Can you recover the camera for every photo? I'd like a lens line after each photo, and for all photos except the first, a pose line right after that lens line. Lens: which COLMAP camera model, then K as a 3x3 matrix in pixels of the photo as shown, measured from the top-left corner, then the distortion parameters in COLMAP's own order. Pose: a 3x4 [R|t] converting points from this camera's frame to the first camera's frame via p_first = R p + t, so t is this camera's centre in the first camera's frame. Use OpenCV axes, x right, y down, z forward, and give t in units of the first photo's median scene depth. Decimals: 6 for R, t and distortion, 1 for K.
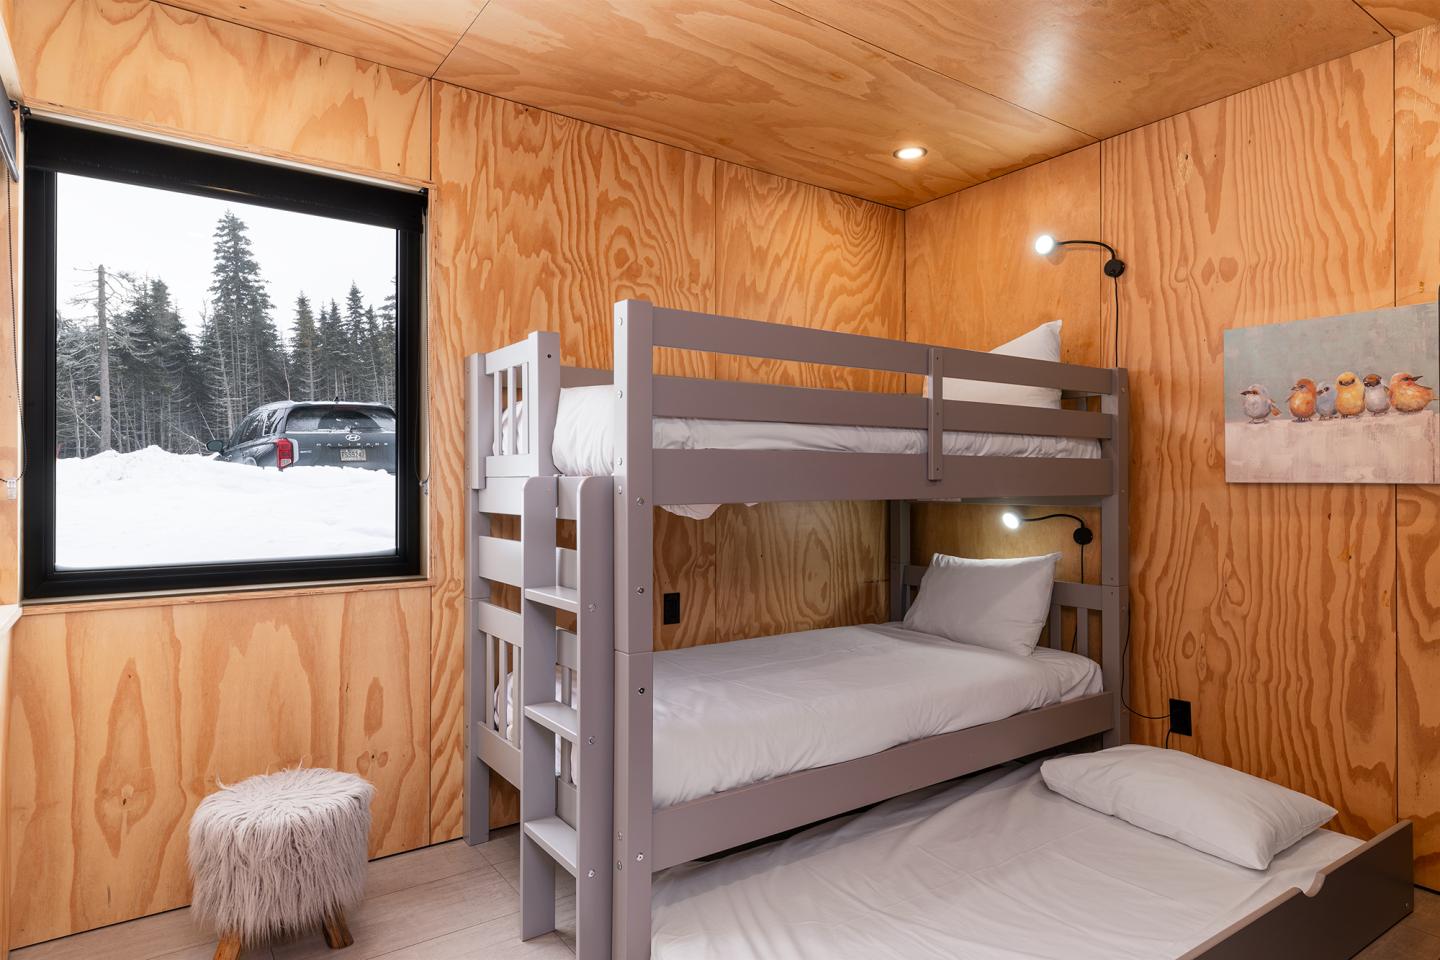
lens RADIAL K [[837.2, 0, 722.4], [0, 837.2, 483.5], [0, 0, 1]] dist [-0.019227, 0.016324]
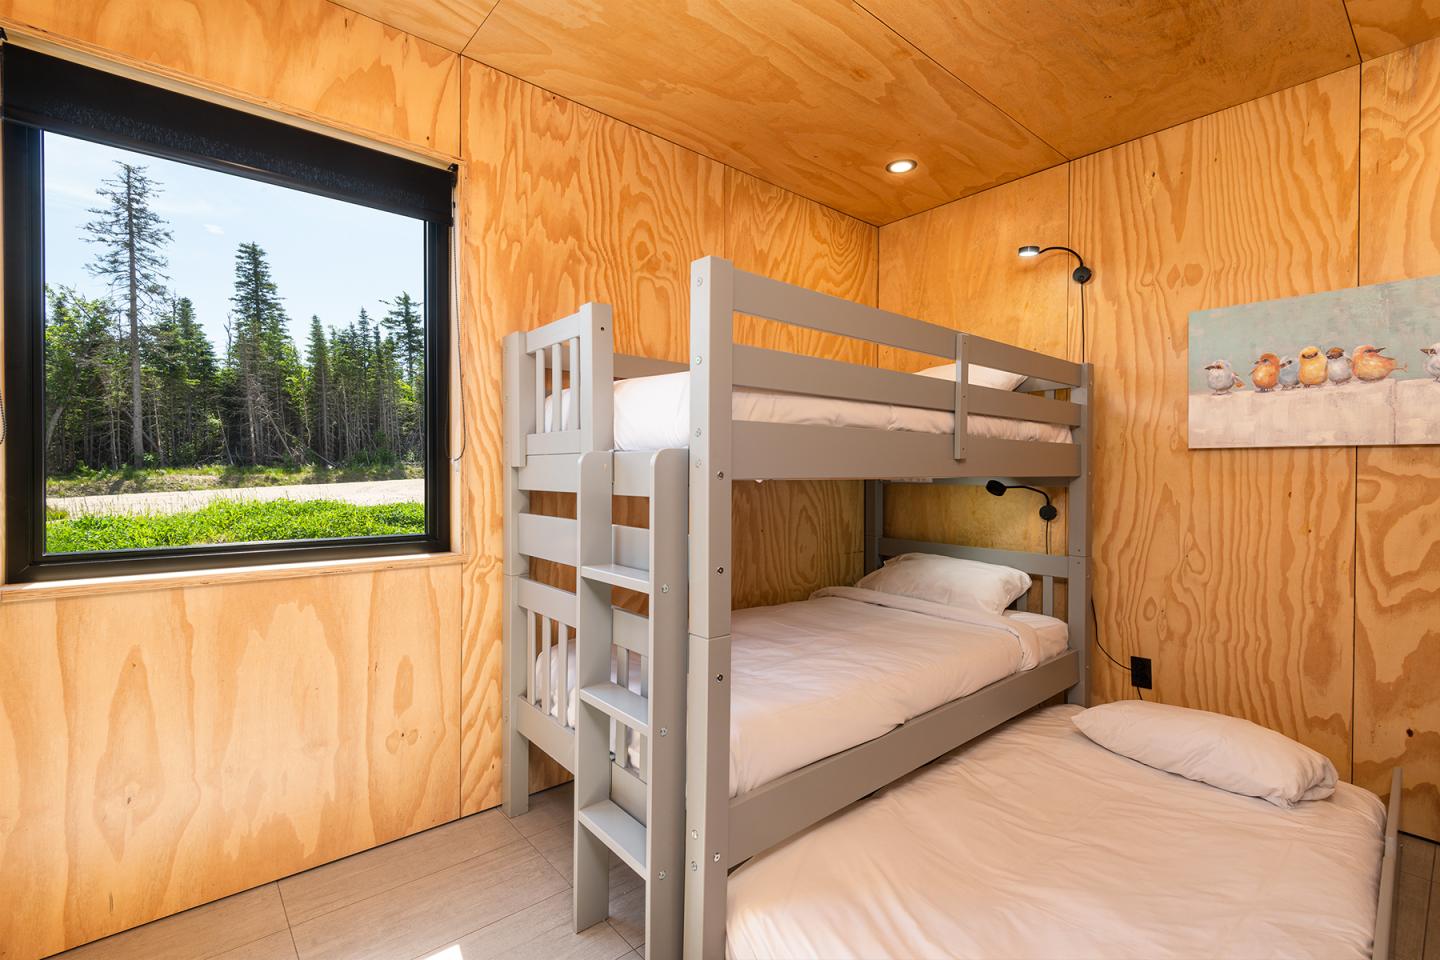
lens RADIAL K [[651.6, 0, 720.0], [0, 651.6, 482.3], [0, 0, 1]] dist [-0.003571, 0.001211]
pose [[0.996018, 0.003061, 0.089105, -0.108196], [-0.004271, 0.999901, 0.013394, 0.013884], [-0.089055, -0.013721, 0.995932, 0.189623]]
